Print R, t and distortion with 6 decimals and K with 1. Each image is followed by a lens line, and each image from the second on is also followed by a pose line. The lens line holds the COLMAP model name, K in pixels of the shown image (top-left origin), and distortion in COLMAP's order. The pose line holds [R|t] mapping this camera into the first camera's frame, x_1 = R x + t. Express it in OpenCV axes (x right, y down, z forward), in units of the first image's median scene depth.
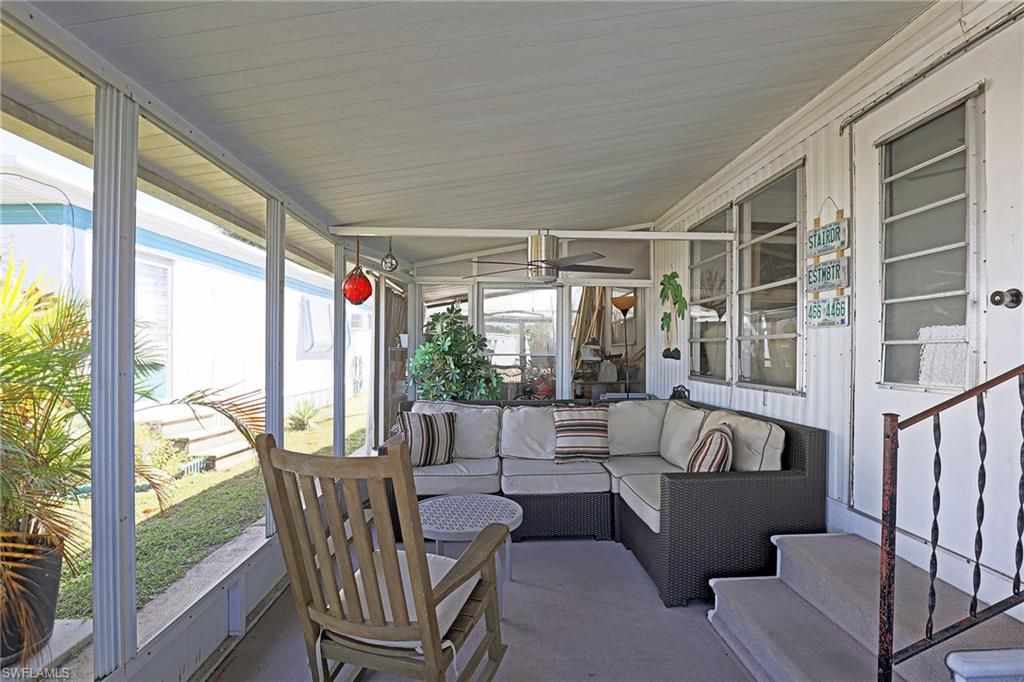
lens RADIAL K [[494.7, 0, 515.4], [0, 494.7, 344.7], [0, 0, 1]] dist [-0.027233, 0.001716]
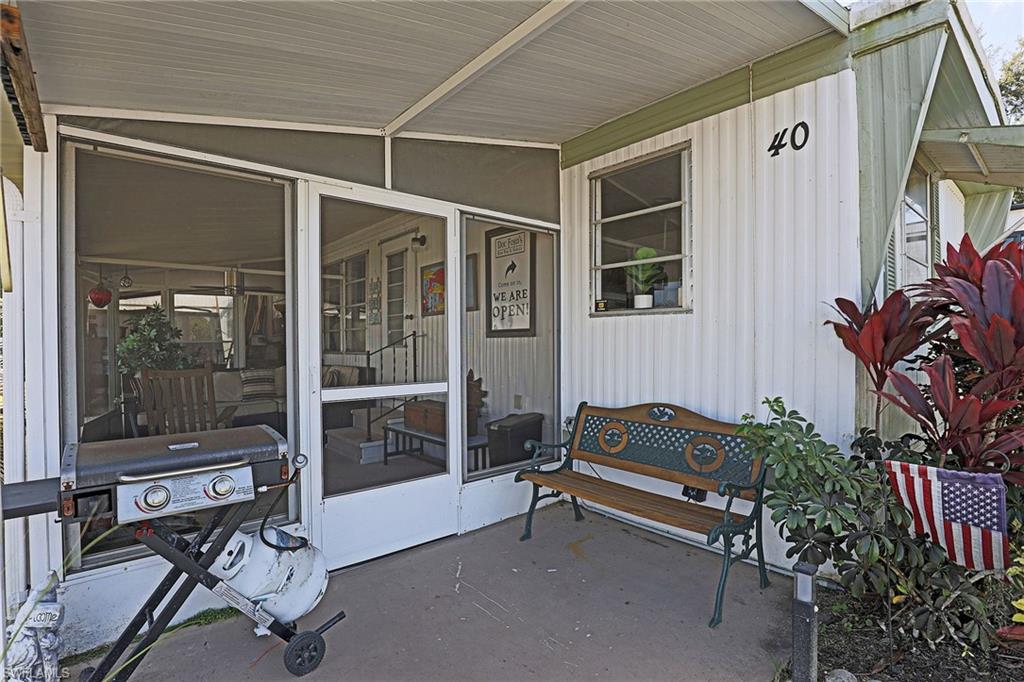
lens RADIAL K [[494.7, 0, 515.4], [0, 494.7, 344.7], [0, 0, 1]] dist [-0.027233, 0.001716]
pose [[0.787943, -0.018612, 0.615467, -0.222309], [0.009847, 0.999796, 0.017627, 0.018468], [-0.615670, -0.007829, 0.787966, -0.945865]]
